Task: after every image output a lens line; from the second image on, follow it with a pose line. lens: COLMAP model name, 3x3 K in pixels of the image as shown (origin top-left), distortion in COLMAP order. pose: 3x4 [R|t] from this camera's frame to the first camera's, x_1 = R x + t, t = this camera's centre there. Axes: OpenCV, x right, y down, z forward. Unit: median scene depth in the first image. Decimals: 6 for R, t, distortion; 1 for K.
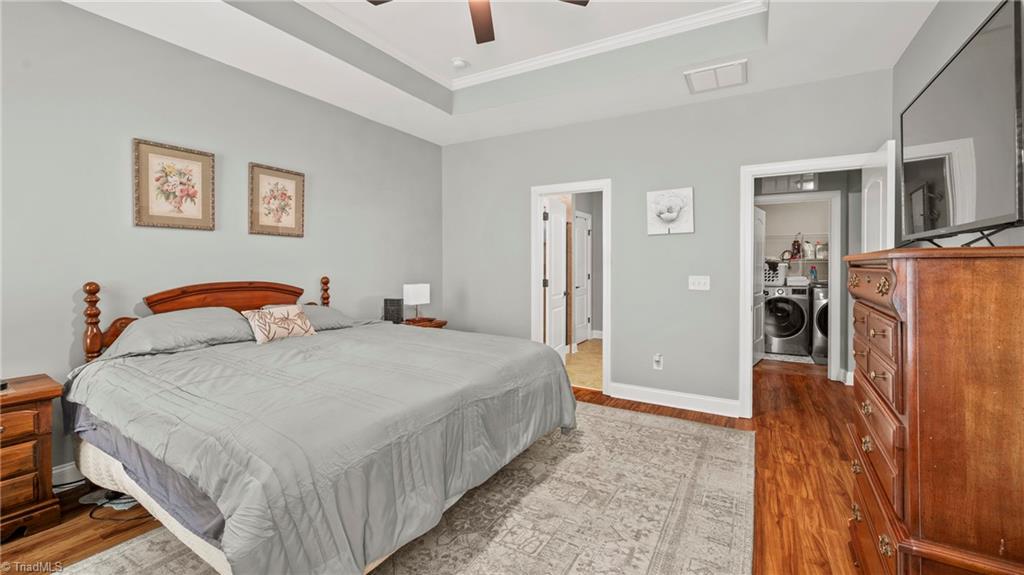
lens RADIAL K [[412.9, 0, 516.5], [0, 412.9, 261.1], [0, 0, 1]] dist [-0.000167, 0.000917]
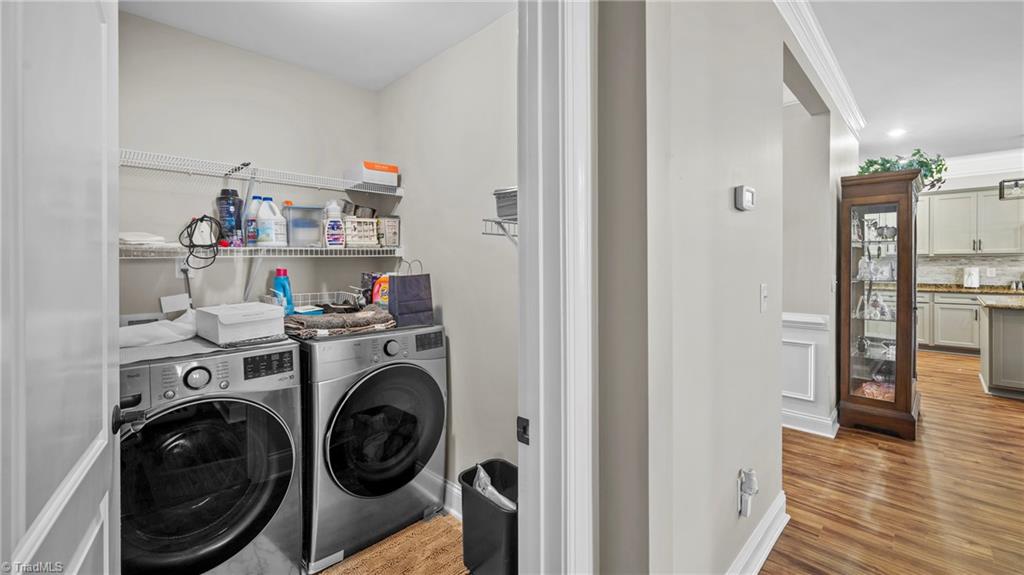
lens RADIAL K [[412.9, 0, 514.4], [0, 412.9, 265.1], [0, 0, 1]] dist [-0.000167, 0.000917]
pose [[0.245516, -0.002262, 0.969390, 0.430919], [-0.001533, 0.999995, 0.002721, 0.008042], [-0.969391, -0.002154, 0.245511, 0.724826]]
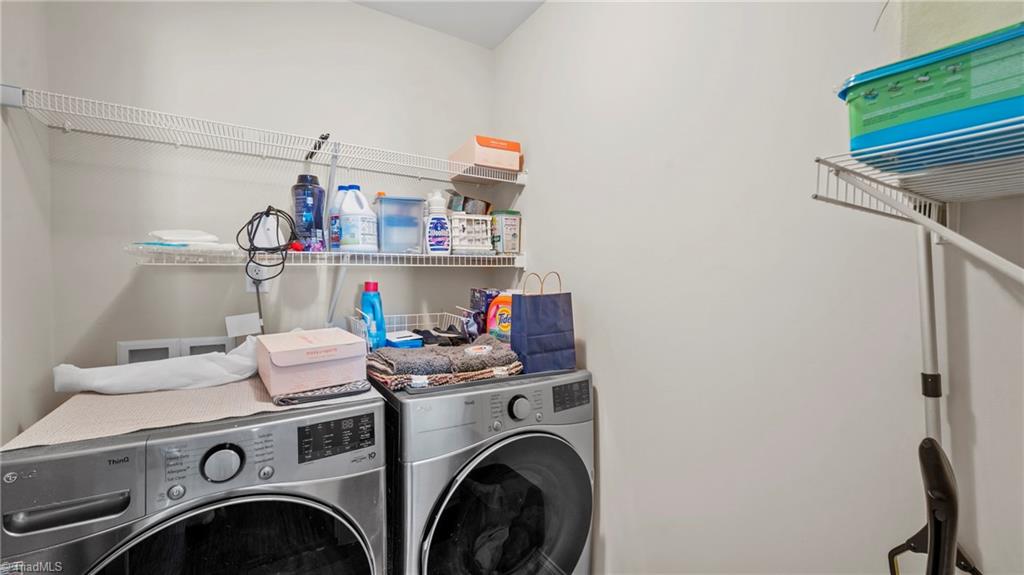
lens RADIAL K [[412.9, 0, 516.6], [0, 412.9, 286.2], [0, 0, 1]] dist [-0.000167, 0.000917]
pose [[0.452175, -0.012506, 0.891841, 0.529703], [-0.013462, 0.999692, 0.020844, 0.008477], [-0.891828, -0.021431, 0.451868, 0.801455]]
